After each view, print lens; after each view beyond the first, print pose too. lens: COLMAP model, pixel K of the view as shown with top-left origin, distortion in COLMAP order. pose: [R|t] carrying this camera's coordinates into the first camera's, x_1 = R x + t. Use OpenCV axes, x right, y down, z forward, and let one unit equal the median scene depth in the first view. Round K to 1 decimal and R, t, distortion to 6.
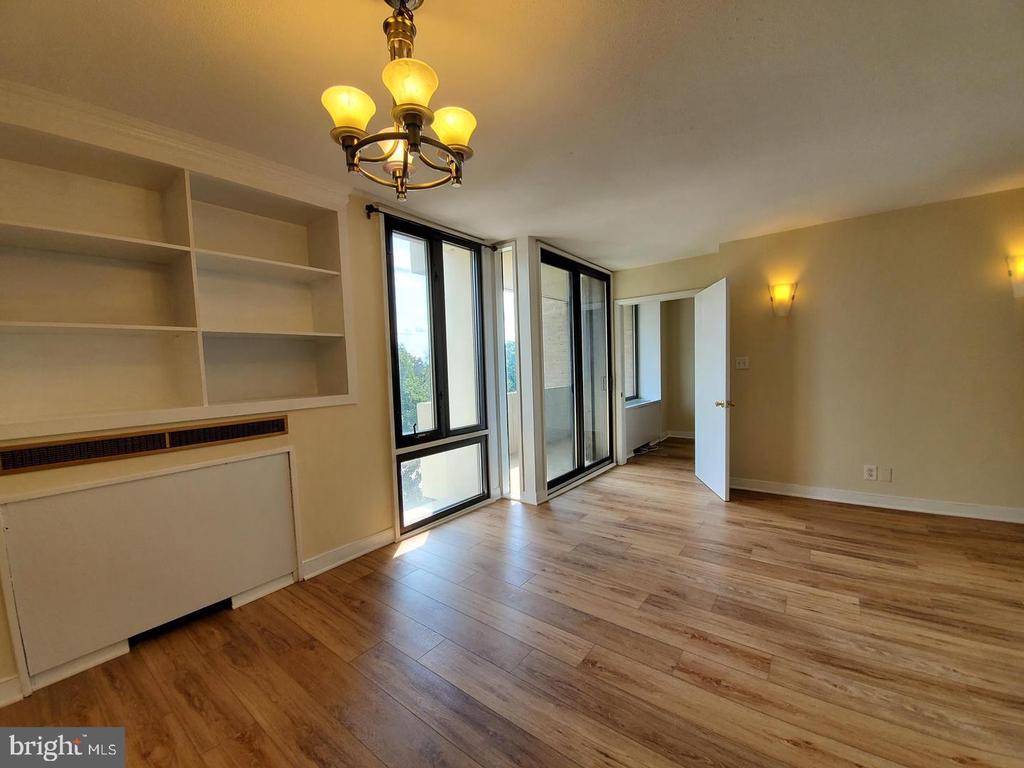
lens RADIAL K [[405.5, 0, 505.6], [0, 405.5, 386.6], [0, 0, 1]] dist [-0.000316, -0.011323]
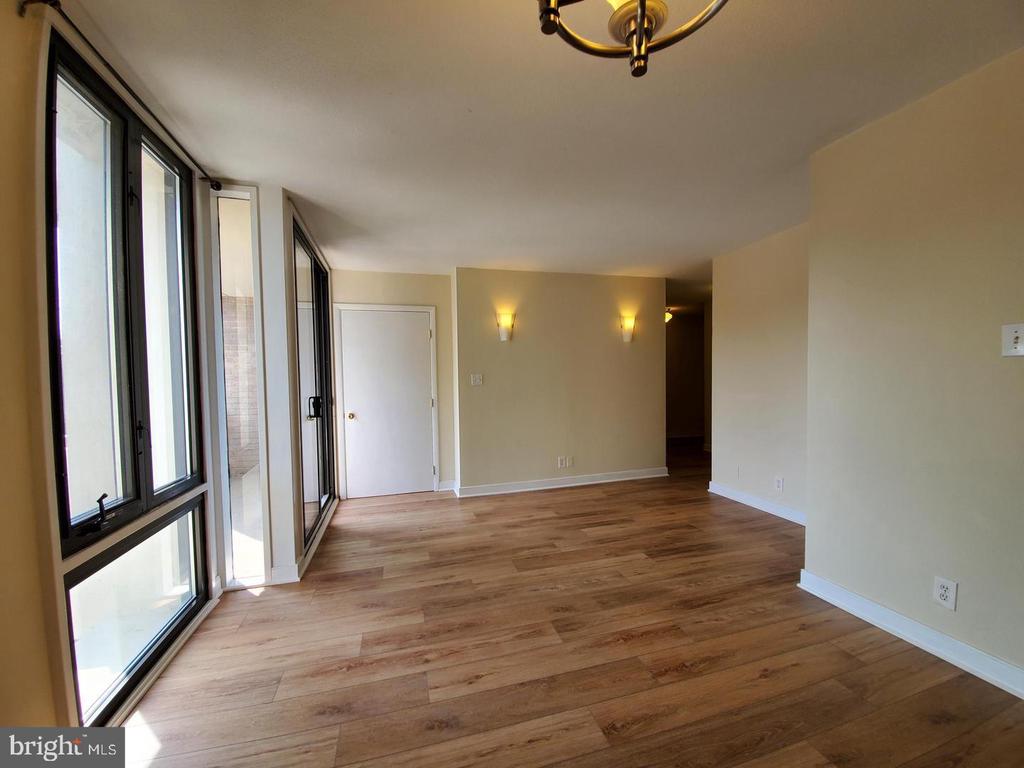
lens RADIAL K [[405.5, 0, 512.1], [0, 405.5, 389.2], [0, 0, 1]] dist [-0.000316, -0.011323]
pose [[0.588134, 0.002457, 0.808760, -0.368348], [0.036241, 0.998911, -0.029389, 0.004240], [-0.807951, 0.046594, 0.587404, 0.415583]]
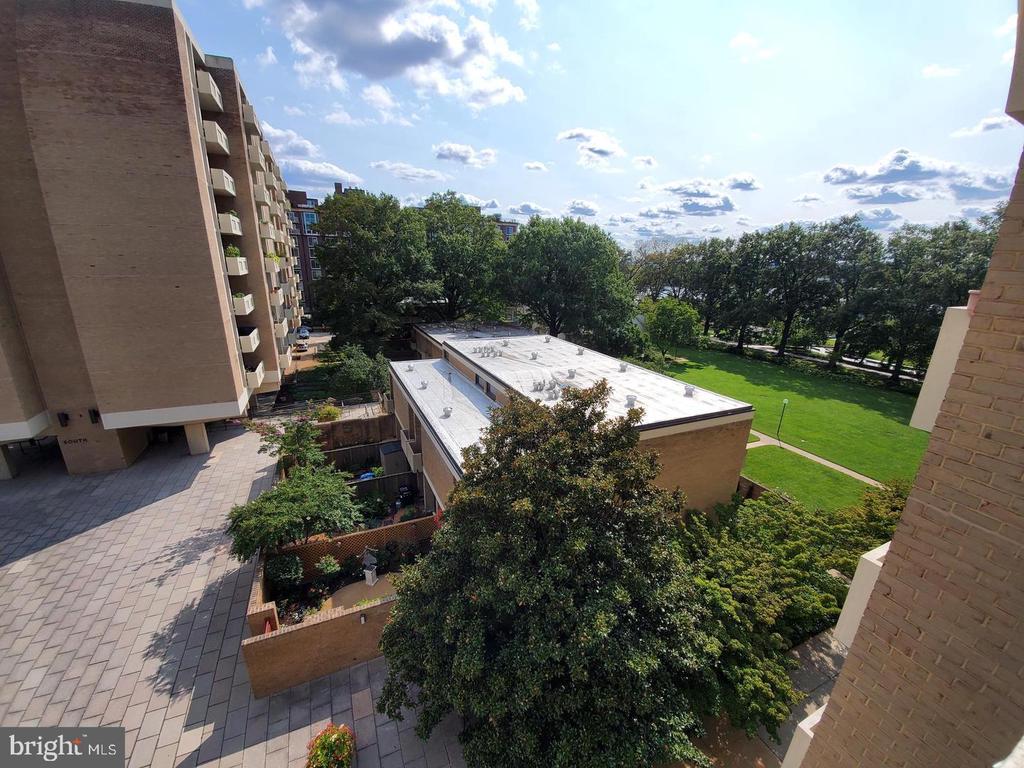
lens RADIAL K [[405.5, 0, 506.9], [0, 405.5, 390.7], [0, 0, 1]] dist [-0.000316, -0.011323]
pose [[0.882068, 0.200549, -0.426305, -0.322912], [-0.083770, 0.957217, 0.276981, -0.039710], [0.463615, -0.208604, 0.861130, 1.927255]]
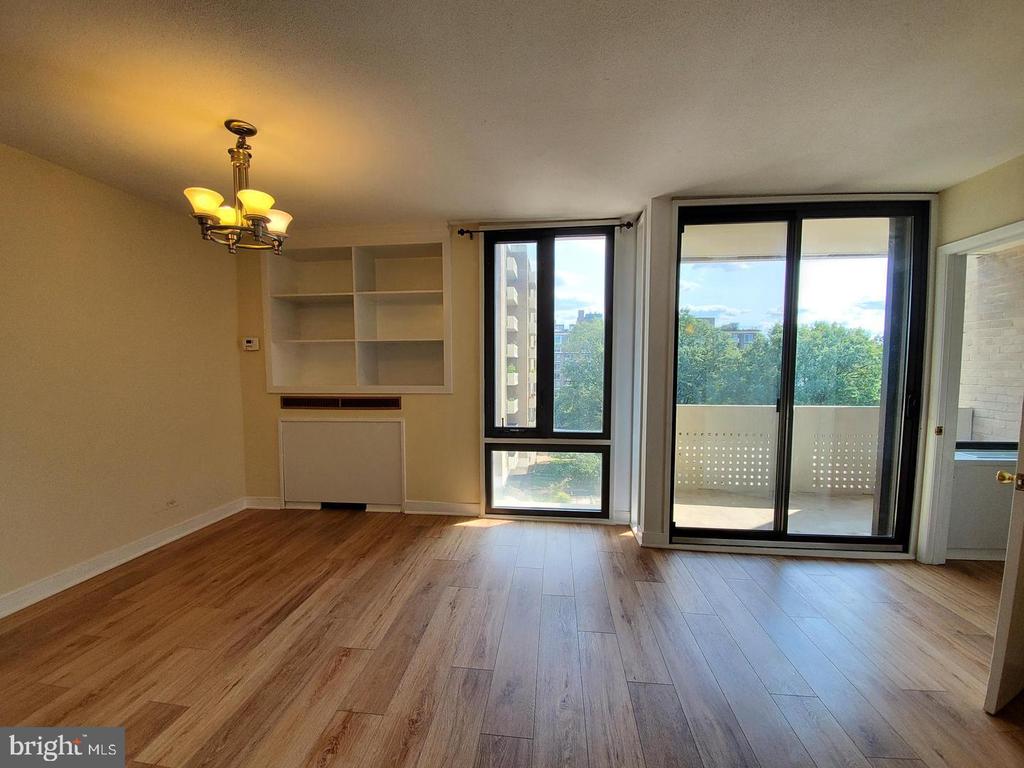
lens RADIAL K [[405.5, 0, 514.6], [0, 405.5, 394.4], [0, 0, 1]] dist [-0.000316, -0.011323]
pose [[0.534911, 0.089555, -0.840149, 0.810898], [-0.062567, 0.995835, 0.066315, -0.054048], [0.842589, 0.017093, 0.538287, 0.507884]]
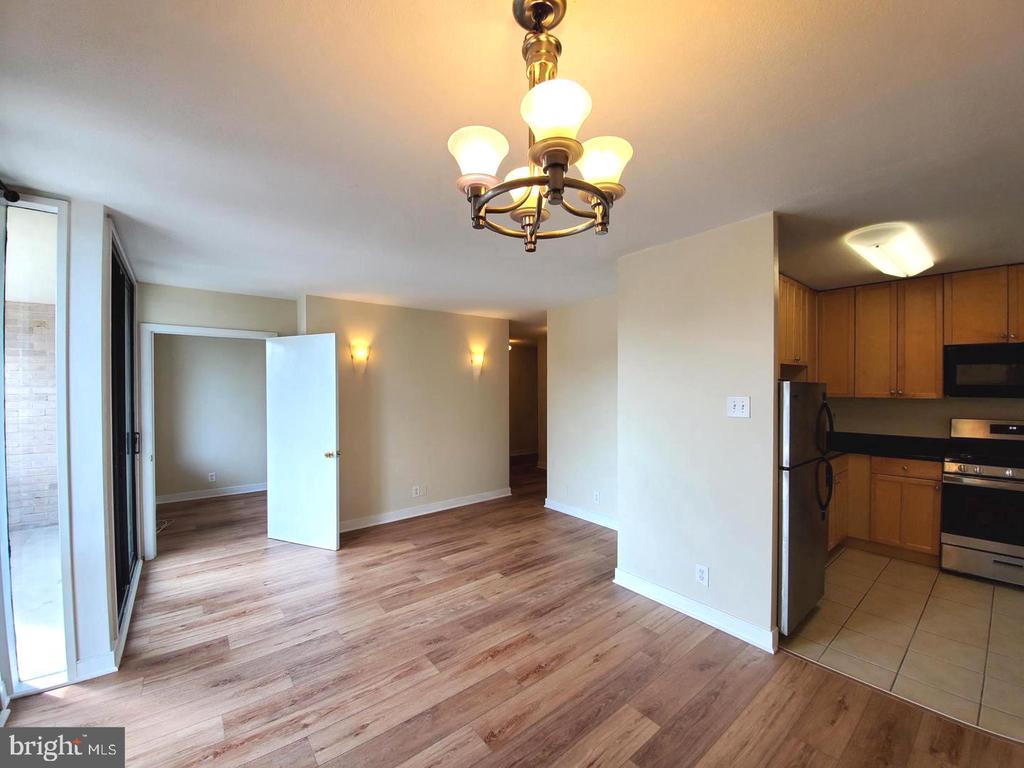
lens RADIAL K [[405.5, 0, 513.3], [0, 405.5, 387.4], [0, 0, 1]] dist [-0.000316, -0.011323]
pose [[0.229372, 0.038125, 0.972592, -0.489226], [0.046324, 0.997673, -0.050033, -0.073846], [-0.972236, 0.056531, 0.227072, 0.433096]]
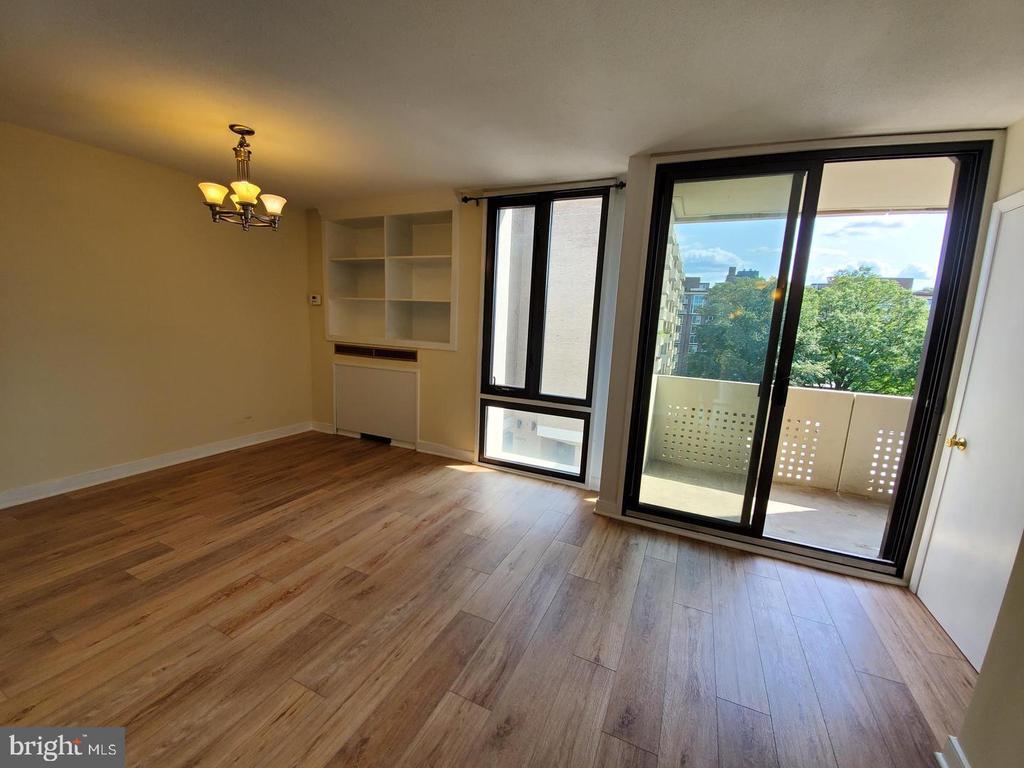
lens RADIAL K [[405.5, 0, 522.9], [0, 405.5, 386.0], [0, 0, 1]] dist [-0.000316, -0.011323]
pose [[0.255079, 0.197959, -0.946439, 1.050554], [-0.107980, 0.978527, 0.175568, -0.112320], [0.960872, 0.057413, 0.270977, 0.881203]]
